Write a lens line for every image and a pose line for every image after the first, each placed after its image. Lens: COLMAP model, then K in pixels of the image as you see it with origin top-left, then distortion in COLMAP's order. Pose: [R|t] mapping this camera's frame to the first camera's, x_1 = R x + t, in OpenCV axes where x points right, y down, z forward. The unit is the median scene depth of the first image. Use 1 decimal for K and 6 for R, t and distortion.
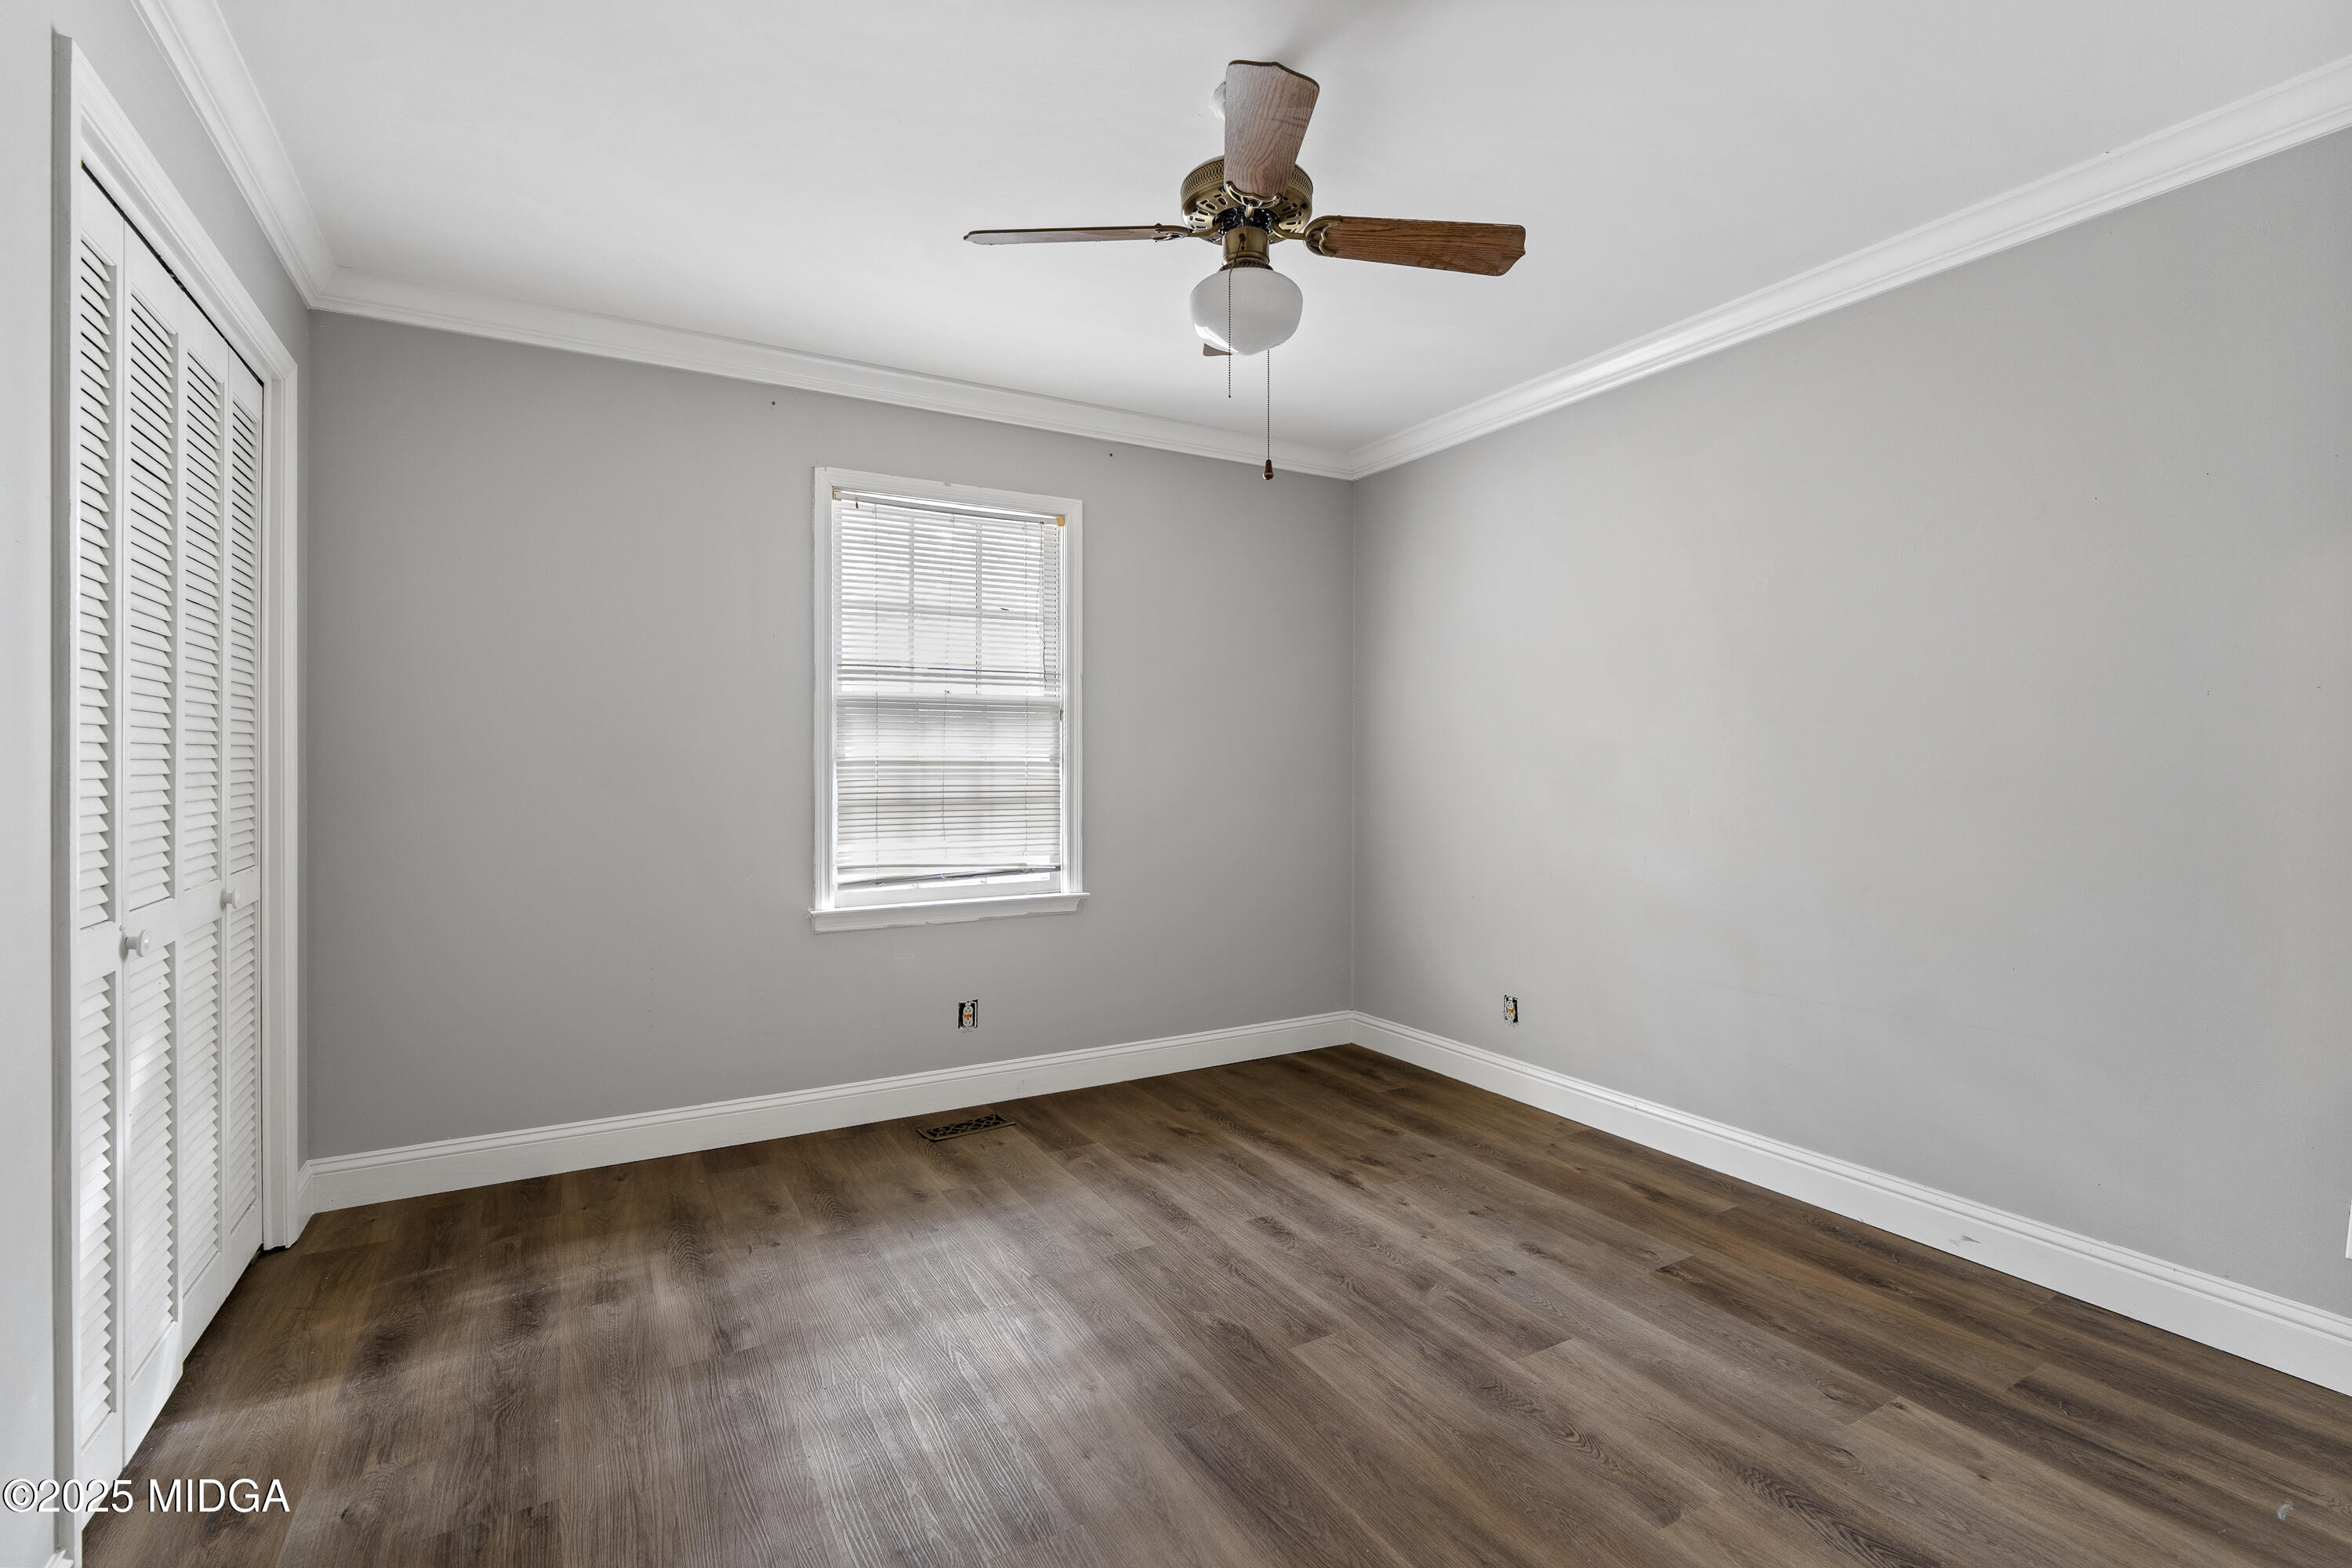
lens RADIAL K [[1061.6, 0, 1181.2], [0, 1061.6, 775.8], [0, 0, 1]] dist [-0.009814, 0.002526]
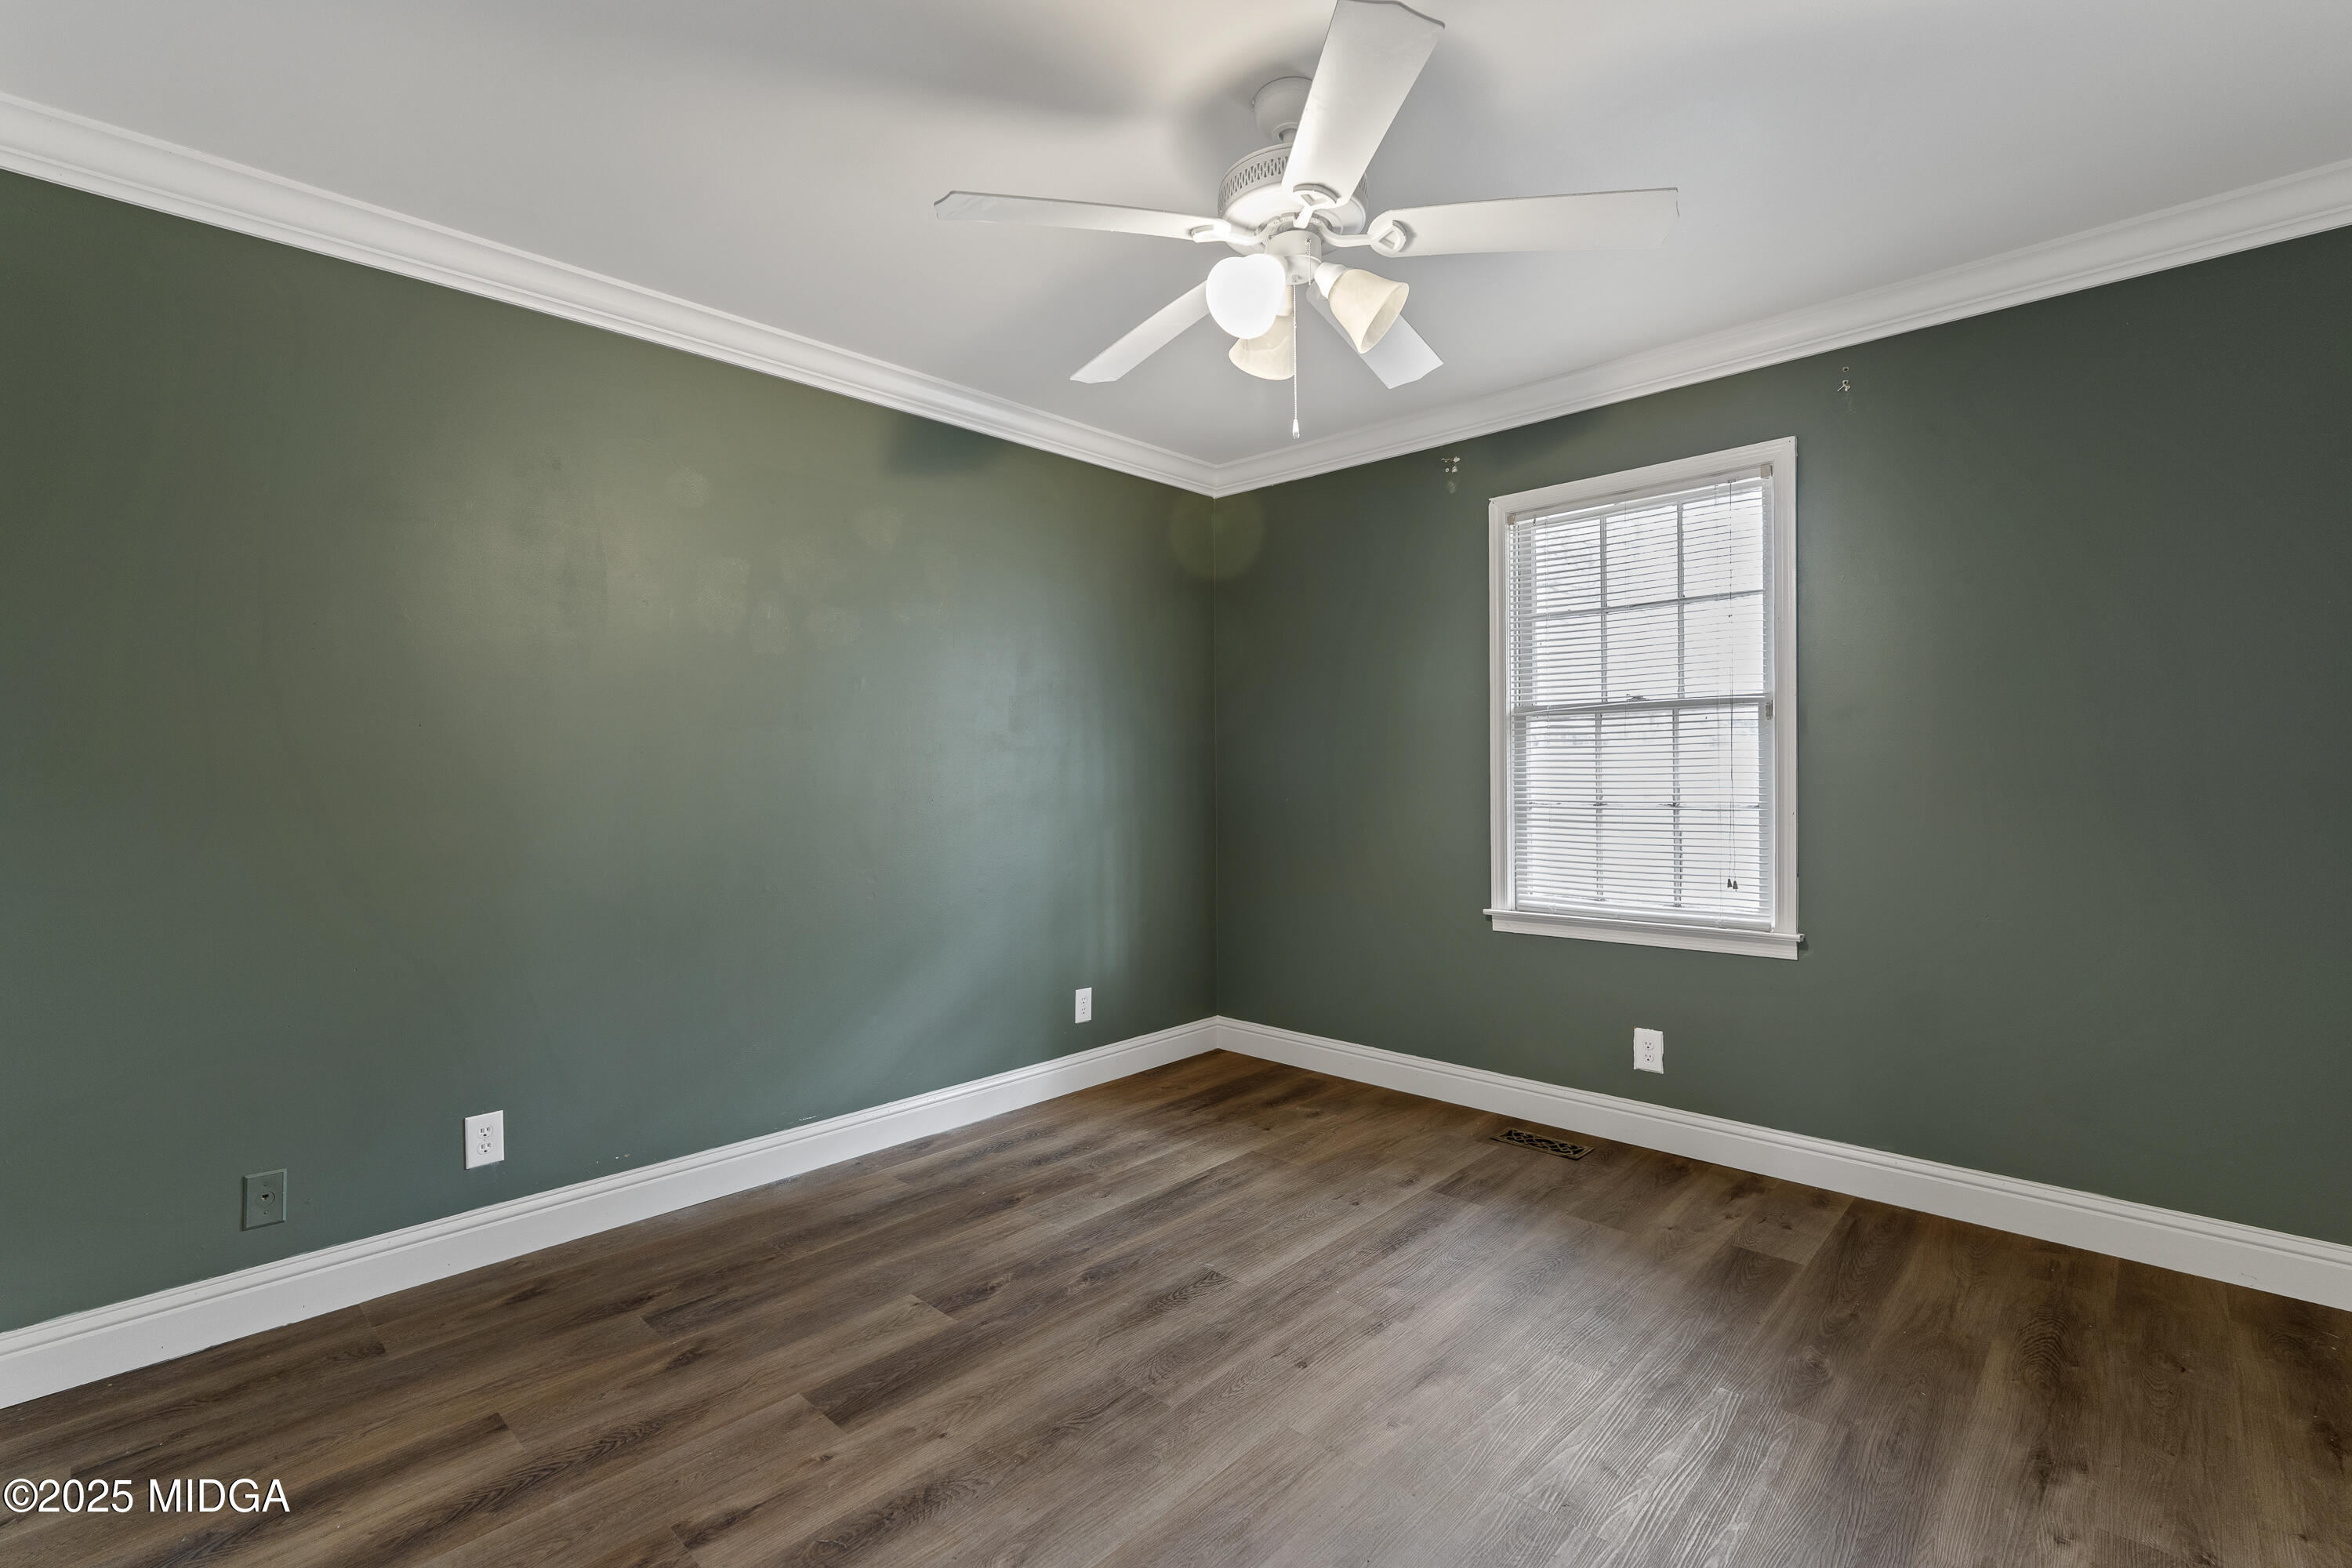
lens RADIAL K [[1061.6, 0, 1176.9], [0, 1061.6, 781.6], [0, 0, 1]] dist [-0.009814, 0.002526]
pose [[0.277969, -0.002123, -0.960588, 0.570279], [-0.002047, 0.999994, -0.002803, 0.000798], [0.960588, 0.002746, 0.277963, 0.359830]]
